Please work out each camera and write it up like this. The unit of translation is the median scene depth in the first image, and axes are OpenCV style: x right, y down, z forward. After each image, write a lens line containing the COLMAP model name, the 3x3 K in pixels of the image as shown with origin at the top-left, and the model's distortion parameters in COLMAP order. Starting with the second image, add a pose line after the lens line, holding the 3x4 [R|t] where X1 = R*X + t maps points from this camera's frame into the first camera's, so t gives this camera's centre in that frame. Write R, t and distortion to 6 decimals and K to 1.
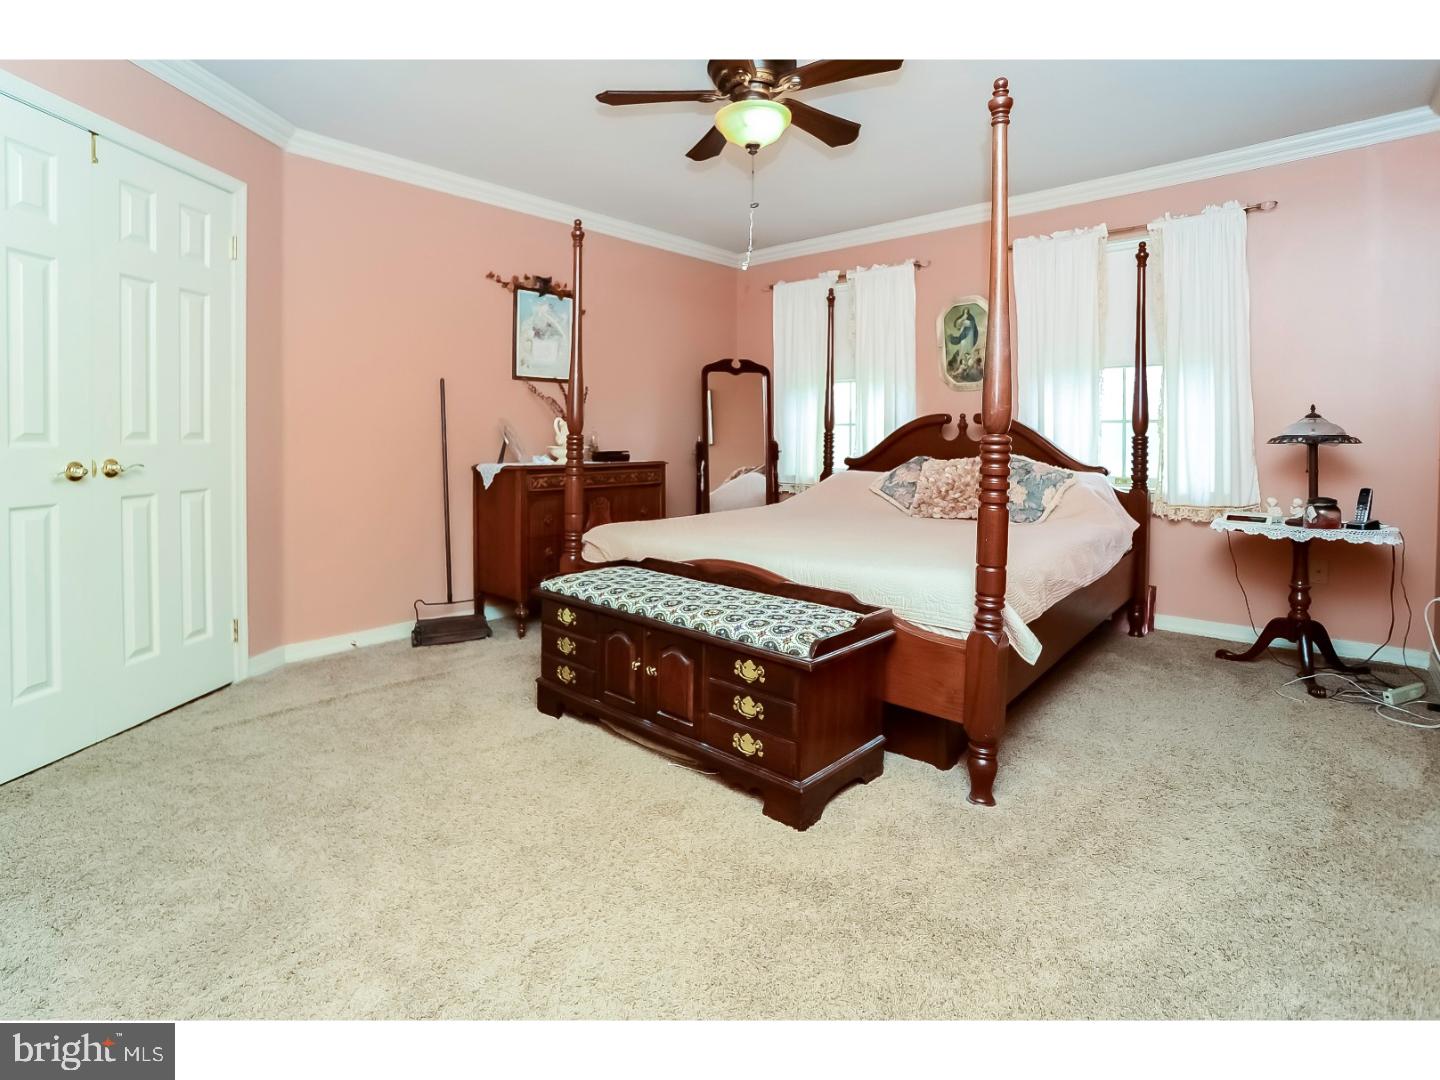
lens RADIAL K [[707.3, 0, 721.5], [0, 707.3, 556.2], [0, 0, 1]] dist [0.000807, 0.000042]
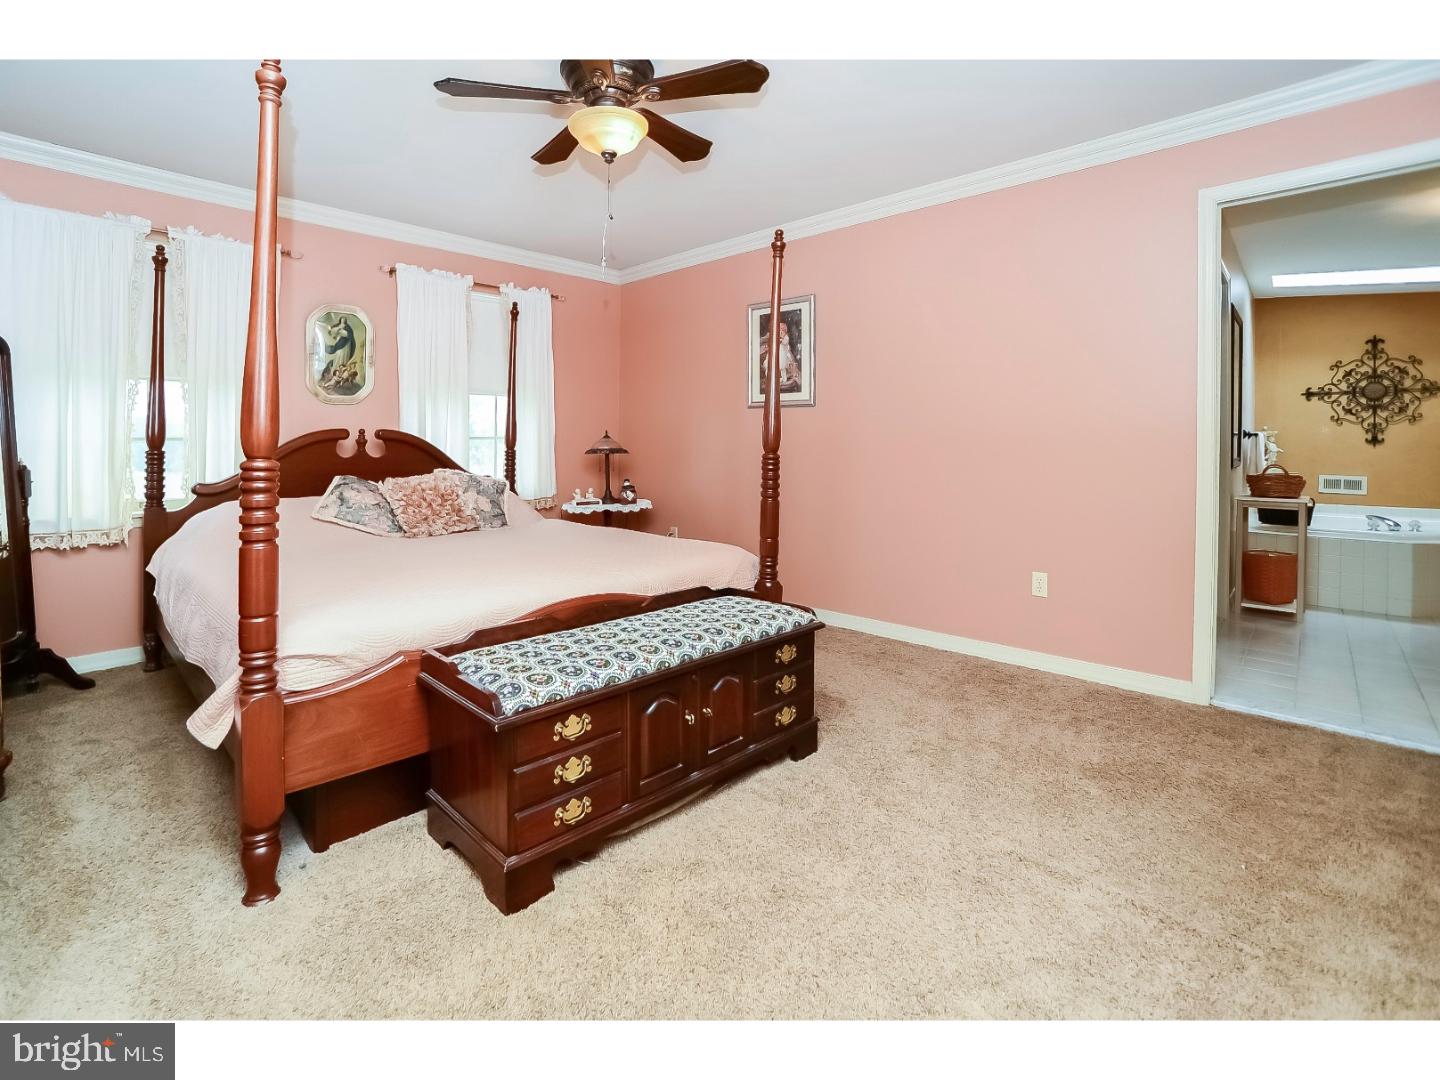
lens RADIAL K [[669.7, 0, 720.0], [0, 669.7, 540.0], [0, 0, 1]] dist [-0.076523, 0.012749]
pose [[0.031936, -0.145506, 0.988842, -0.657458], [0.167644, 0.976110, 0.138218, -0.123700], [-0.985330, 0.161360, 0.055566, 0.640313]]
